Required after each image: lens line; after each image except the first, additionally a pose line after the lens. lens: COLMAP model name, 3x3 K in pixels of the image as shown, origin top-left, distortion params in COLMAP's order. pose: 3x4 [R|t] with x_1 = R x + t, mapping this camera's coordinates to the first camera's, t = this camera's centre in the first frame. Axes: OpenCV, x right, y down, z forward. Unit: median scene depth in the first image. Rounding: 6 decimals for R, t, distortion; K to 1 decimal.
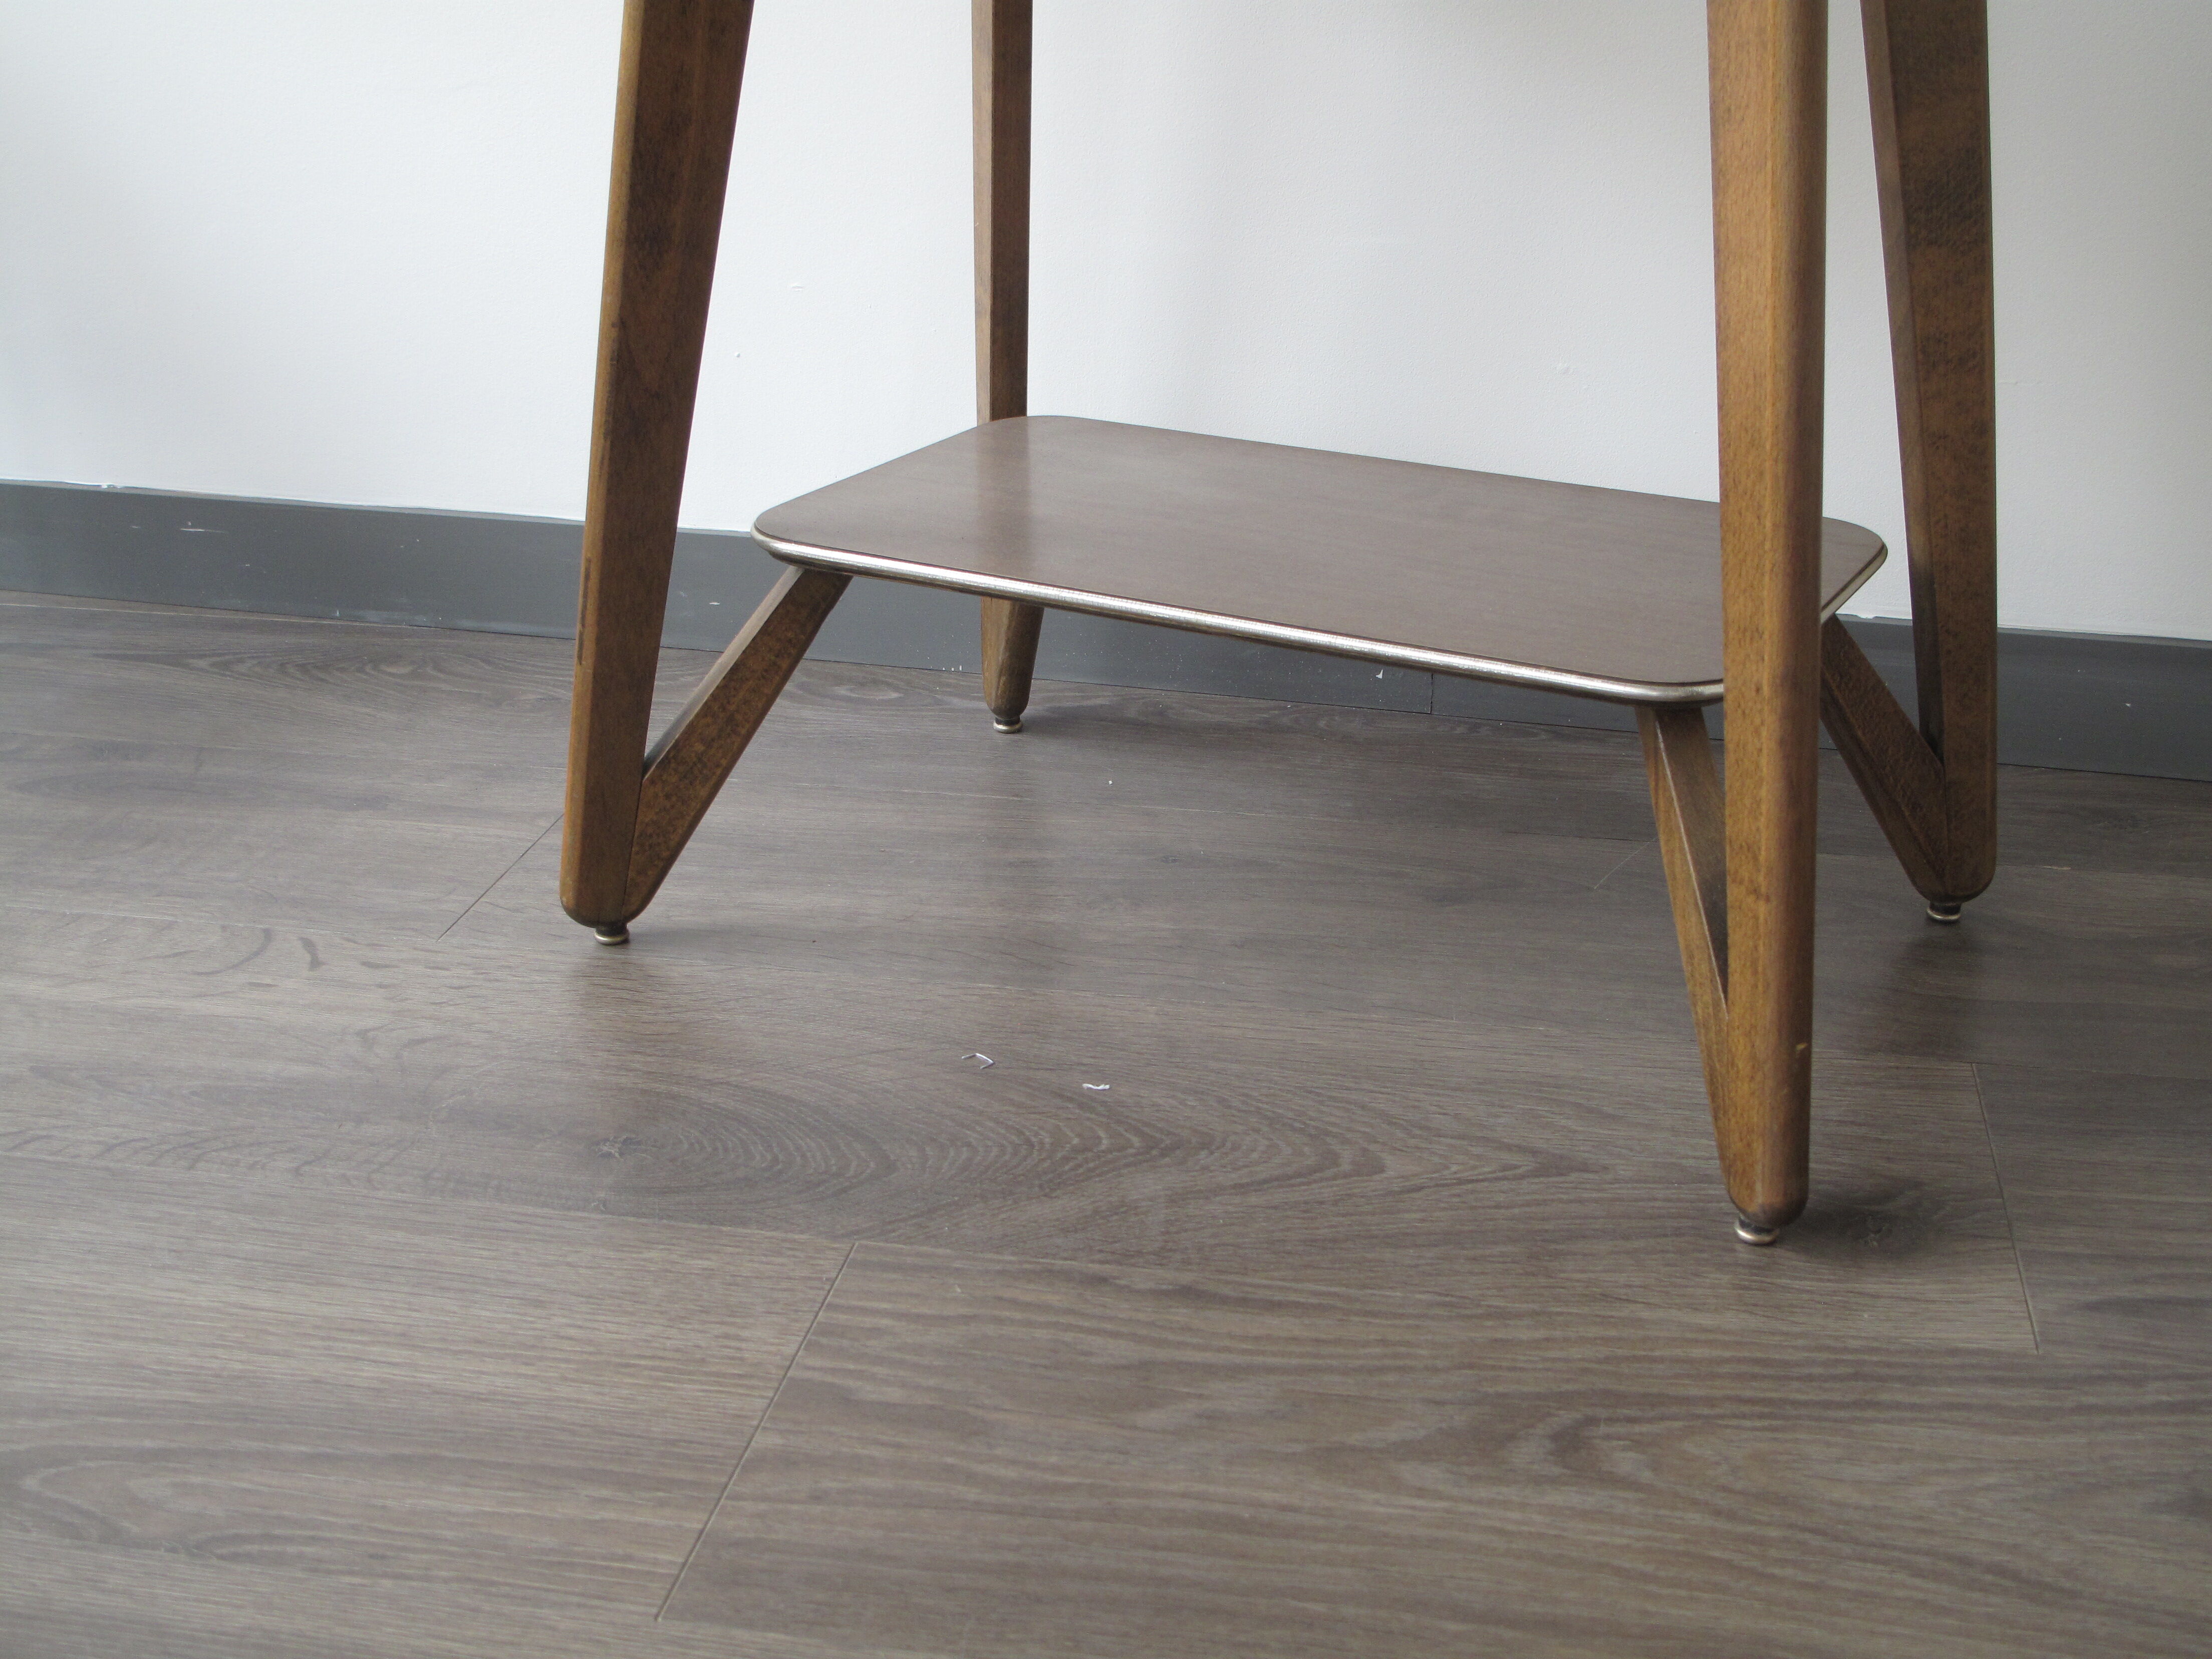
lens RADIAL K [[2648.2, 0, 1106.0], [0, 2648.2, 829.5], [0, 0, 1]] dist [-0.102825, 0.092580]
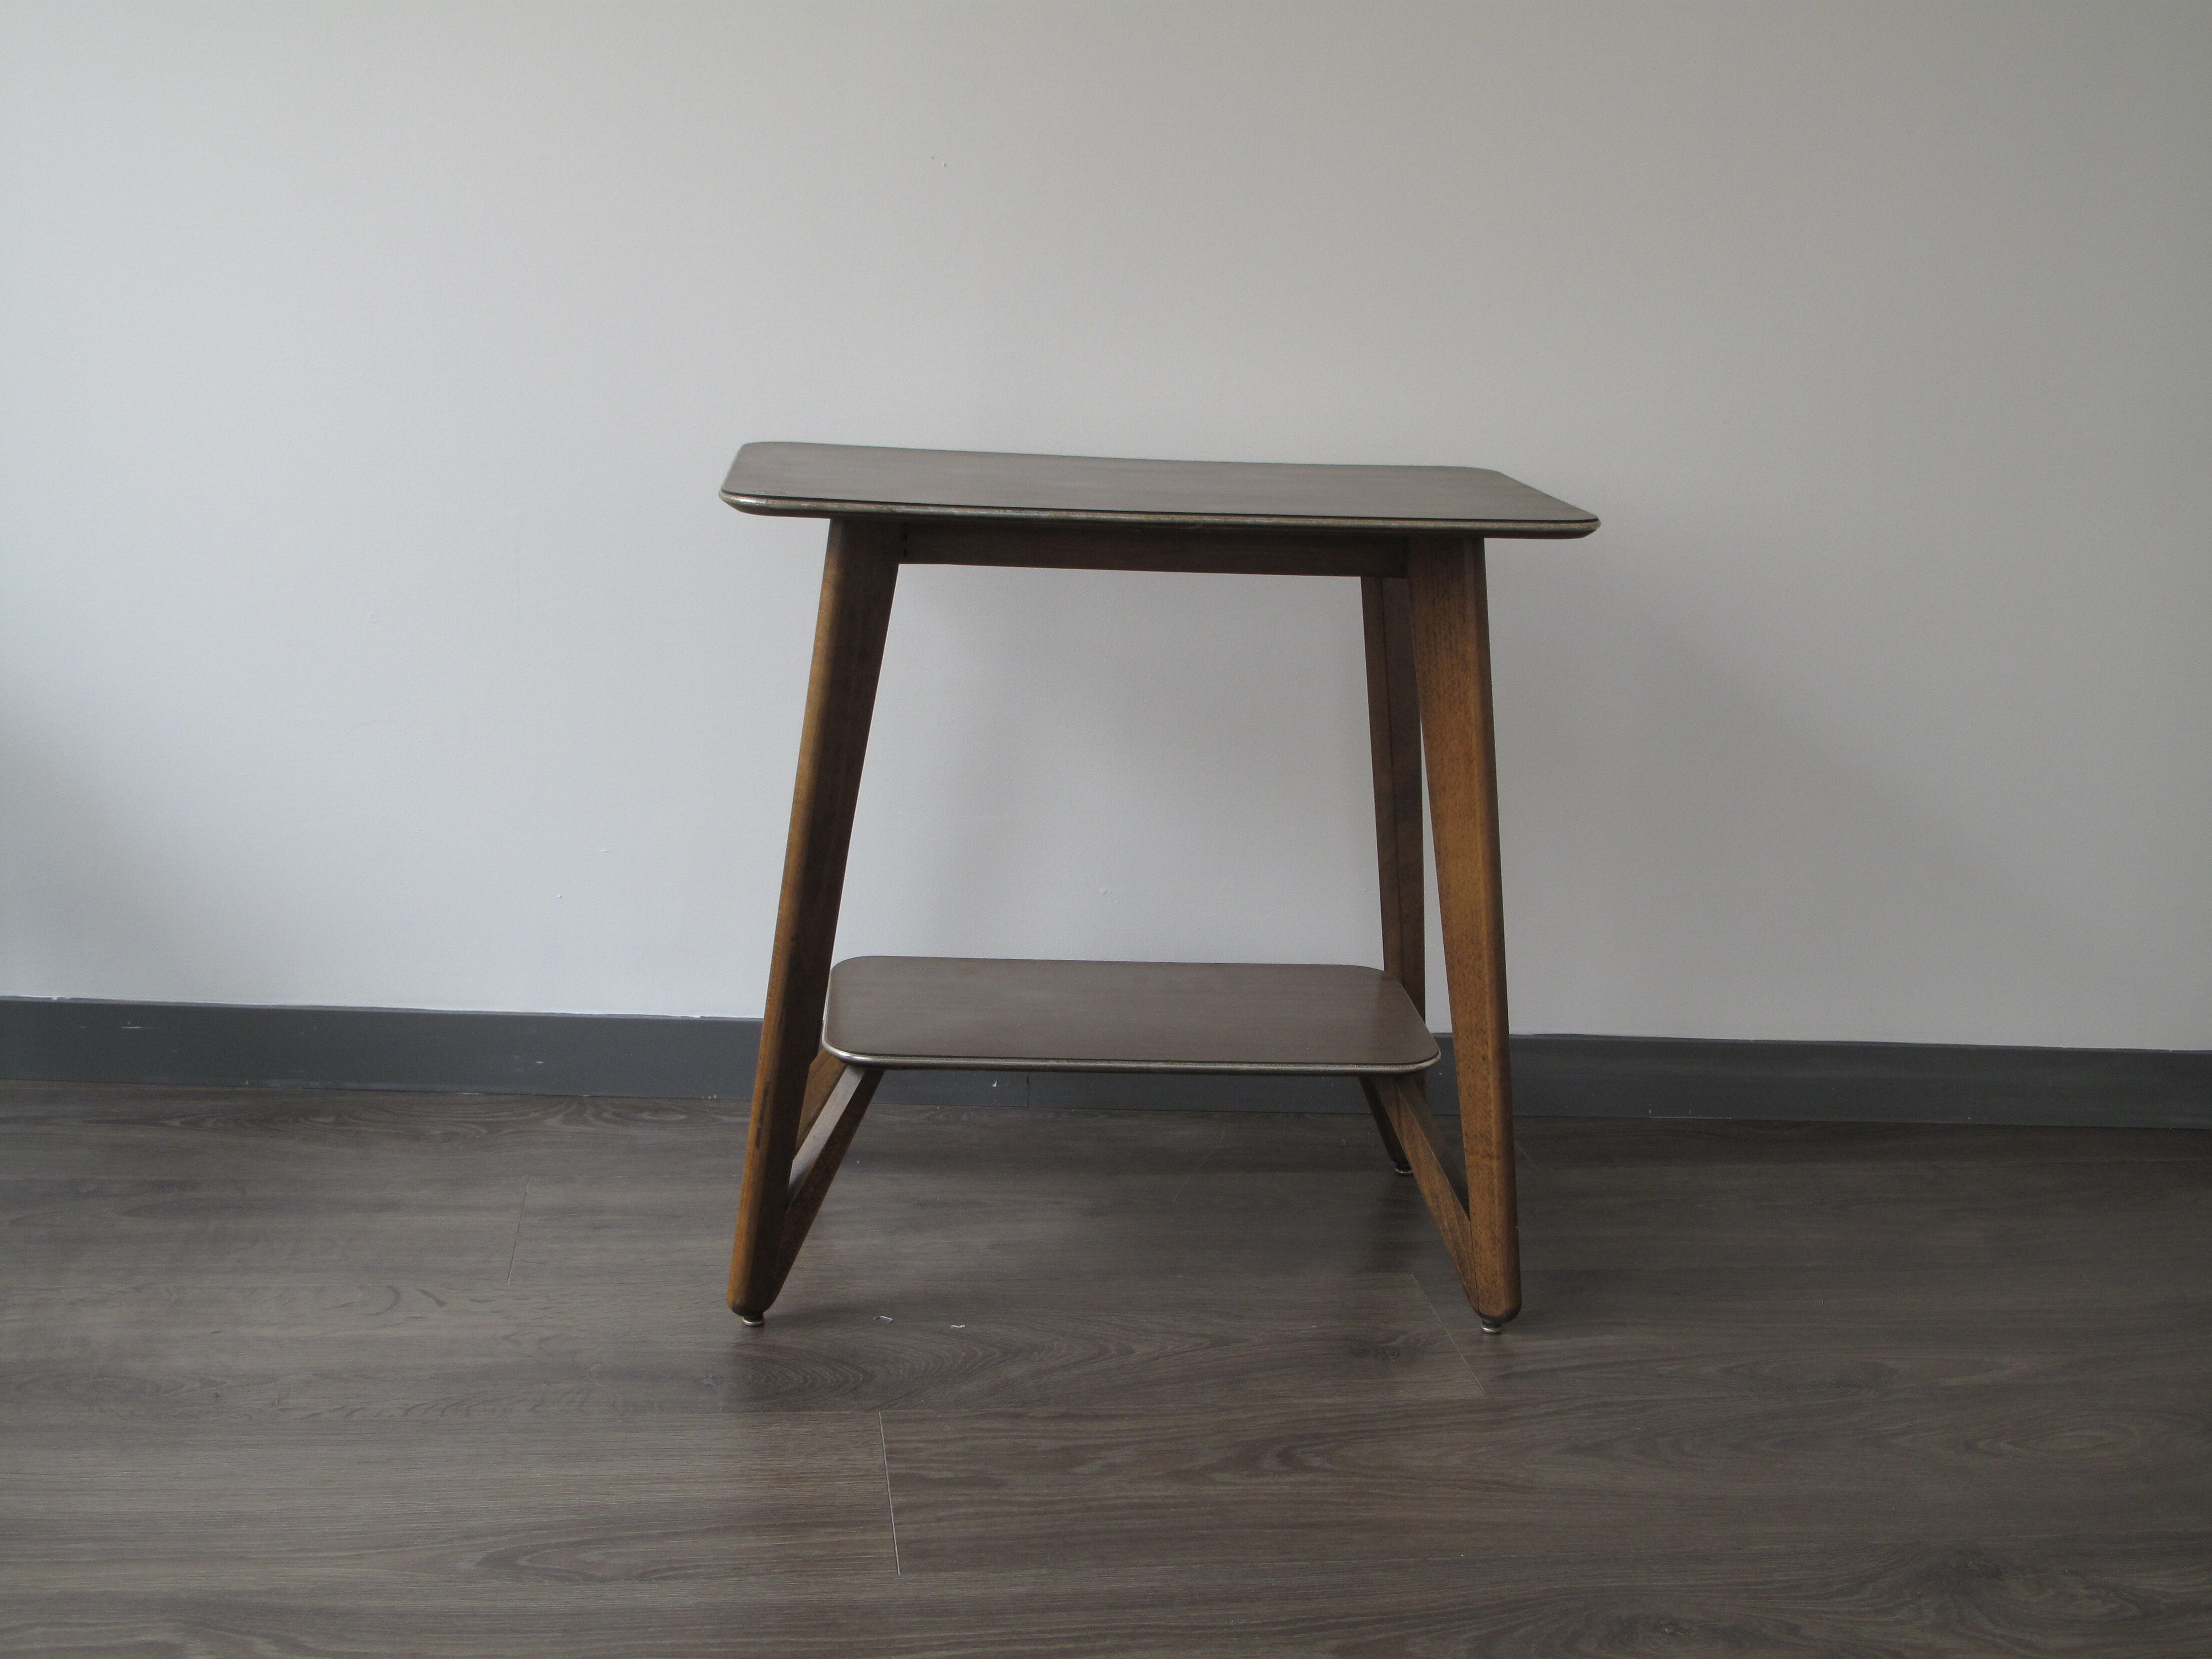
lens RADIAL K [[2648.2, 0, 1106.0], [0, 2648.2, 829.5], [0, 0, 1]] dist [-0.102825, 0.092580]
pose [[0.946851, -0.029370, 0.320330, -0.491819], [0.077581, 0.987277, -0.138797, 0.023014], [-0.312178, 0.156271, 0.937083, -0.775080]]
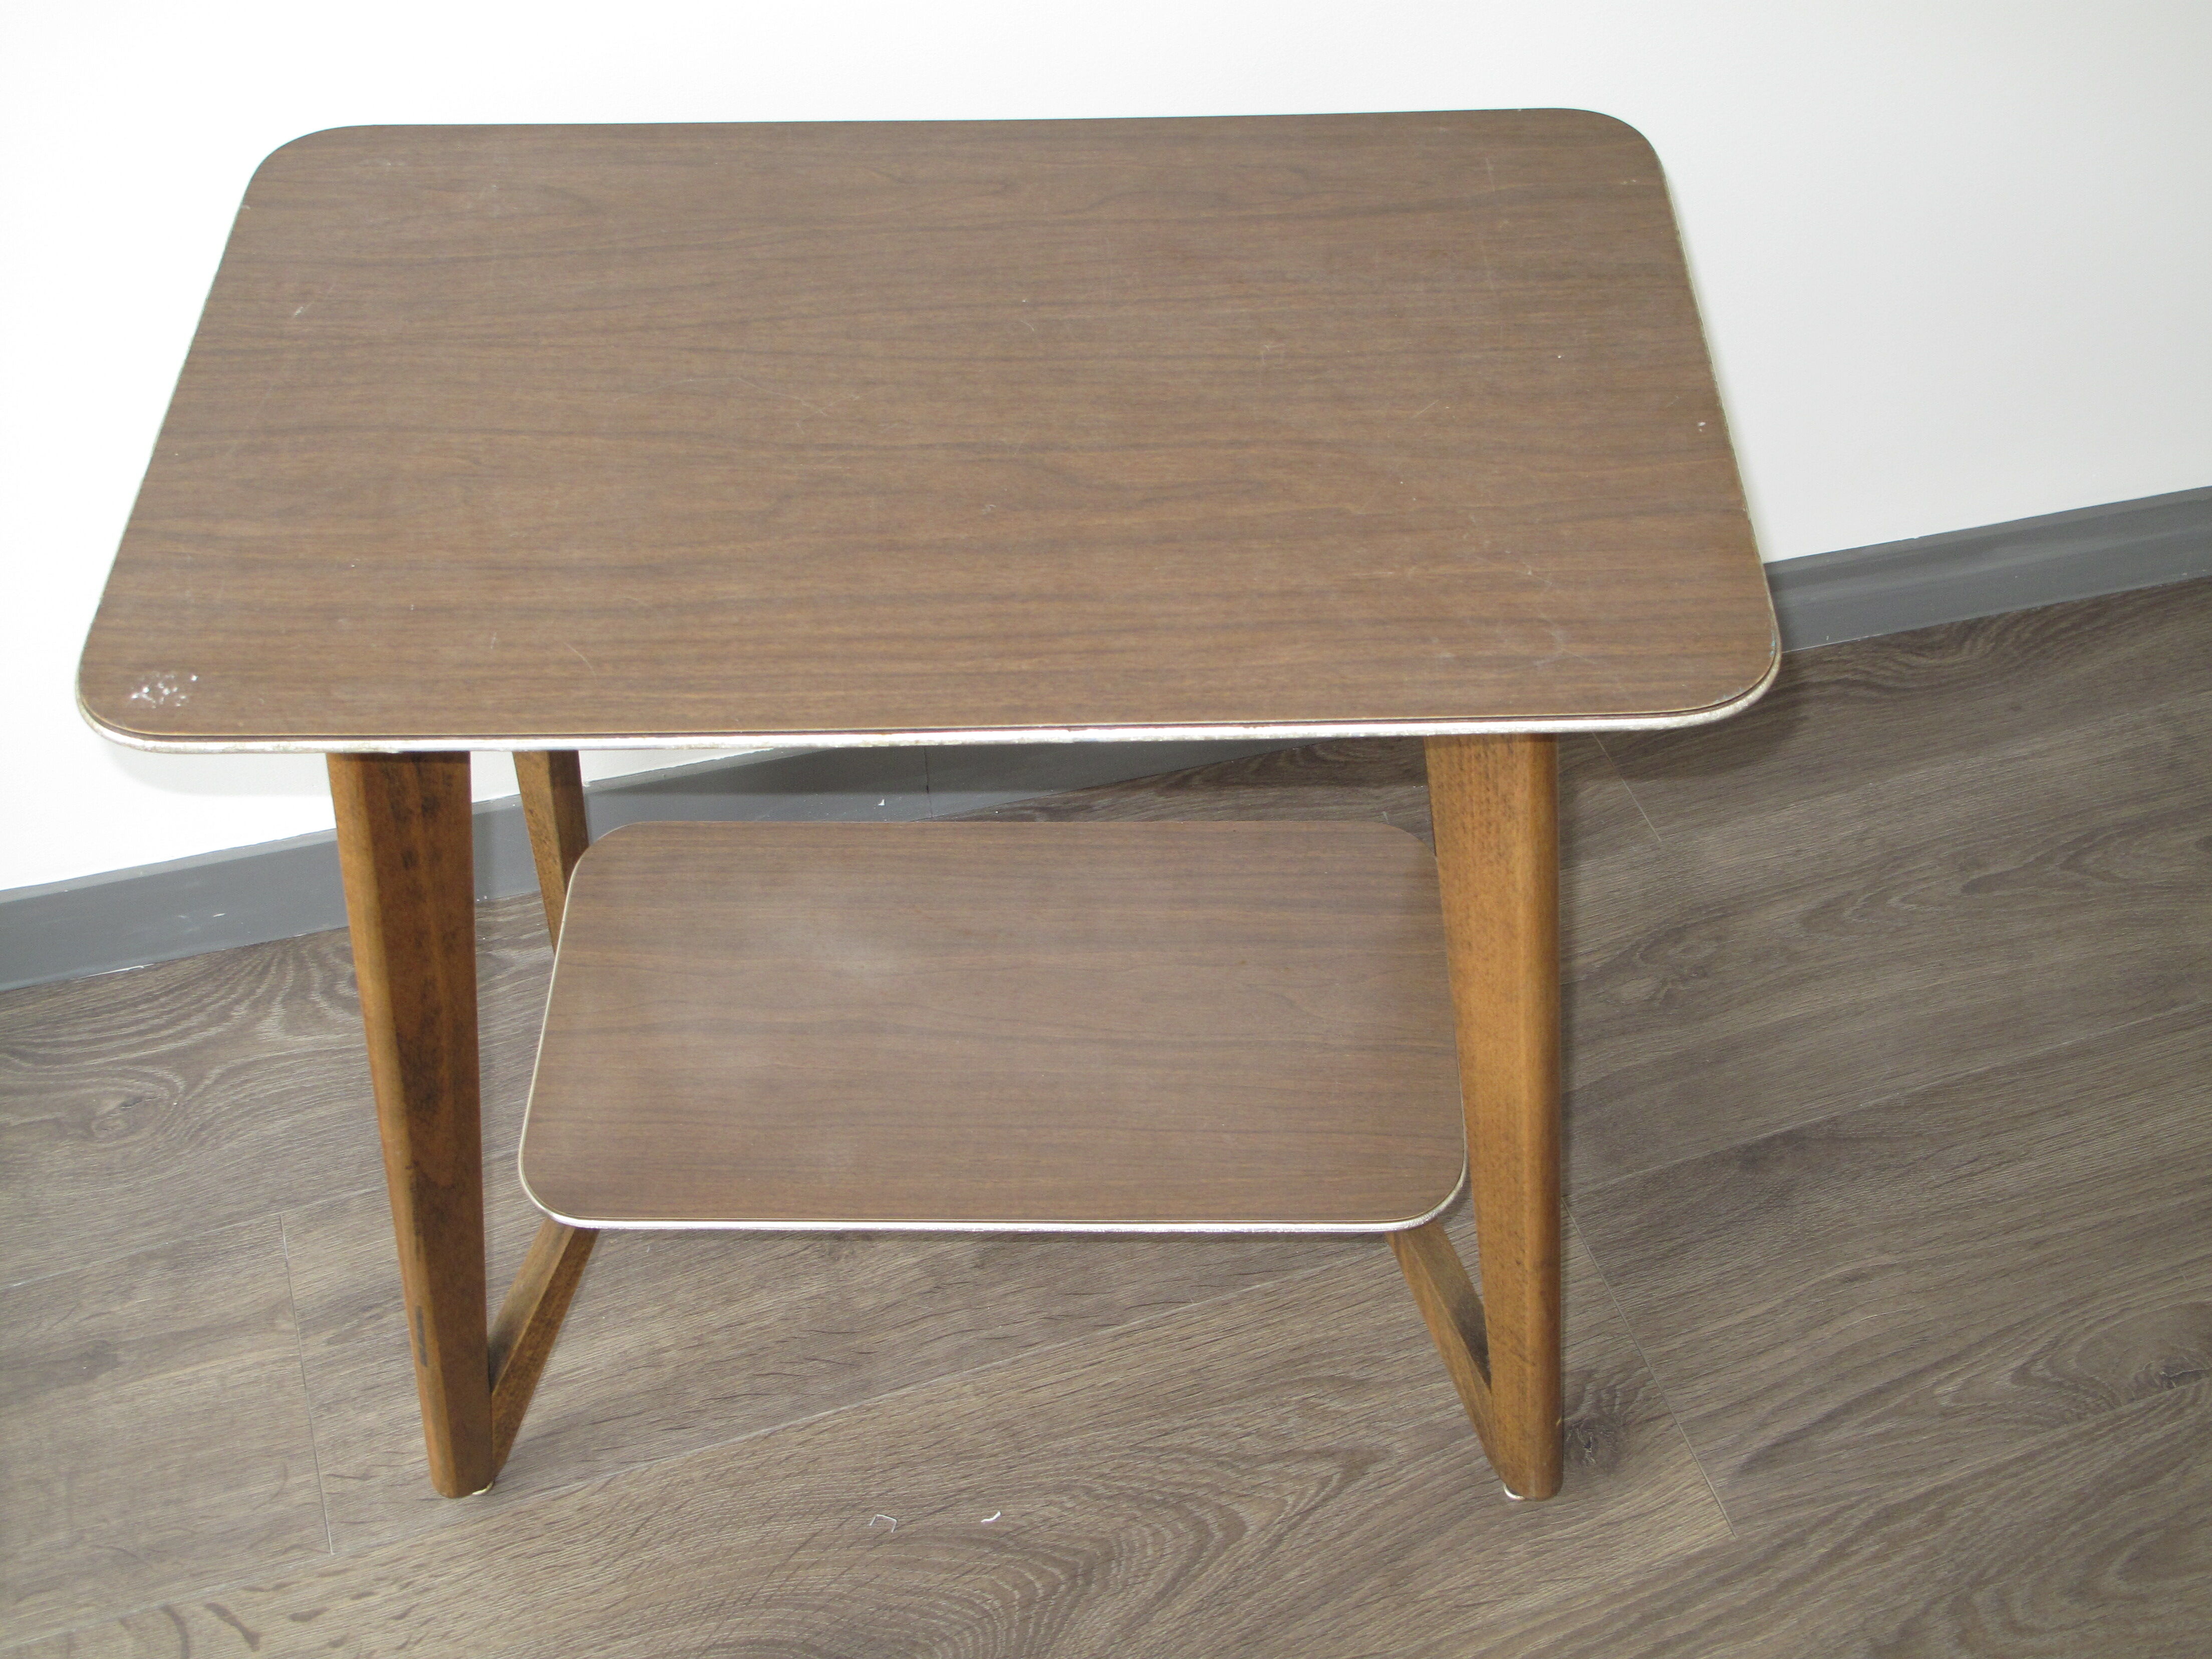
lens RADIAL K [[2670.3, 0, 1122.0], [0, 2670.3, 823.6], [0, 0, 1]] dist [-0.096598, 0.071897]
pose [[0.873234, -0.369433, 0.317776, -0.240663], [0.191564, 0.859859, 0.473229, -0.813184], [-0.448070, -0.352365, 0.821628, 0.059083]]
